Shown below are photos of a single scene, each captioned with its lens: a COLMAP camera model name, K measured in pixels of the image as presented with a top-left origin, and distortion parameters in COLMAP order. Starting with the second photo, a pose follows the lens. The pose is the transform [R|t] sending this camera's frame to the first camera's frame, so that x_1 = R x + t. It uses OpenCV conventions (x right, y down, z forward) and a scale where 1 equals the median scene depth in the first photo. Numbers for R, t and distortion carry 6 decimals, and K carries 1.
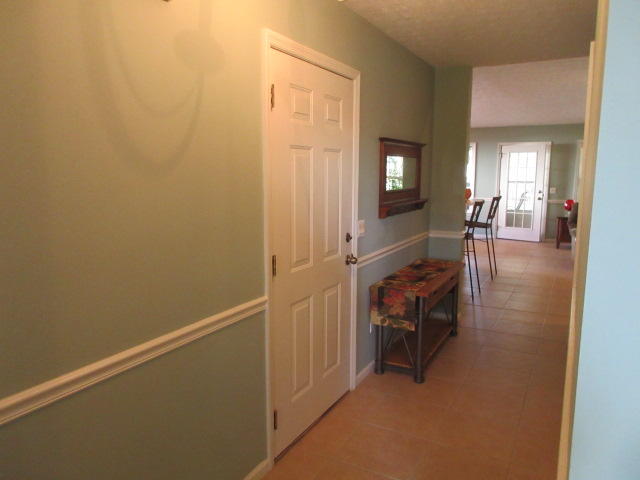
lens RADIAL K [[475.6, 0, 320.0], [0, 475.6, 240.0], [0, 0, 1]] dist [-0.000715, 0.003811]
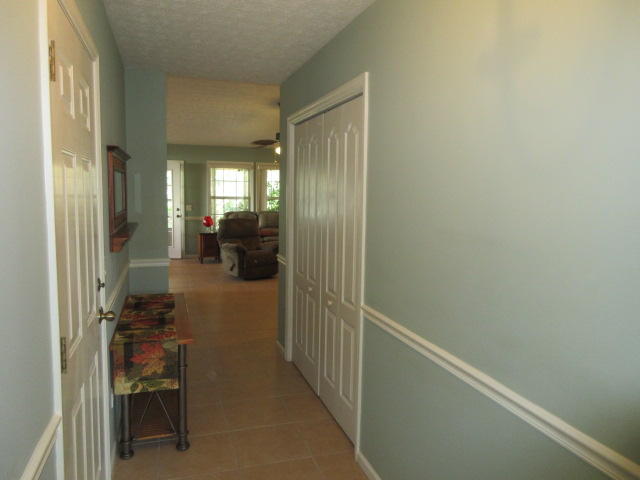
lens RADIAL K [[475.6, 0, 320.0], [0, 475.6, 240.0], [0, 0, 1]] dist [-0.000715, 0.003811]
pose [[0.679004, -0.066191, 0.731144, -0.199057], [0.090435, 0.995883, 0.006172, -0.040021], [-0.728543, 0.061930, 0.682195, 0.245544]]
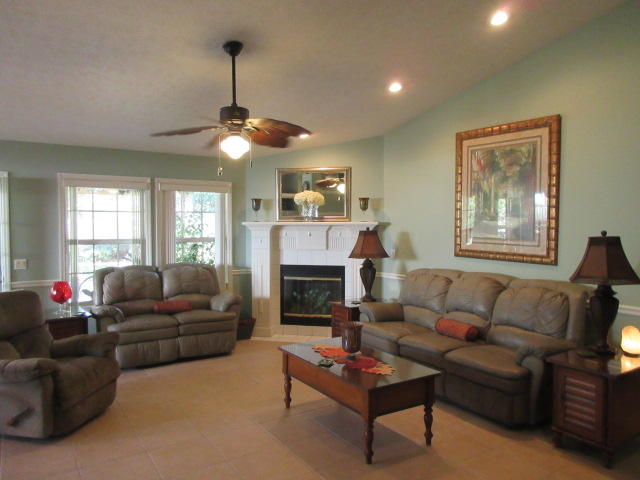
lens RADIAL K [[475.6, 0, 320.0], [0, 475.6, 240.0], [0, 0, 1]] dist [-0.000715, 0.003811]
pose [[0.463981, -0.040075, 0.884938, 0.470443], [0.119886, 0.992626, -0.017905, -0.213081], [-0.877696, 0.114399, 0.465364, 1.208793]]
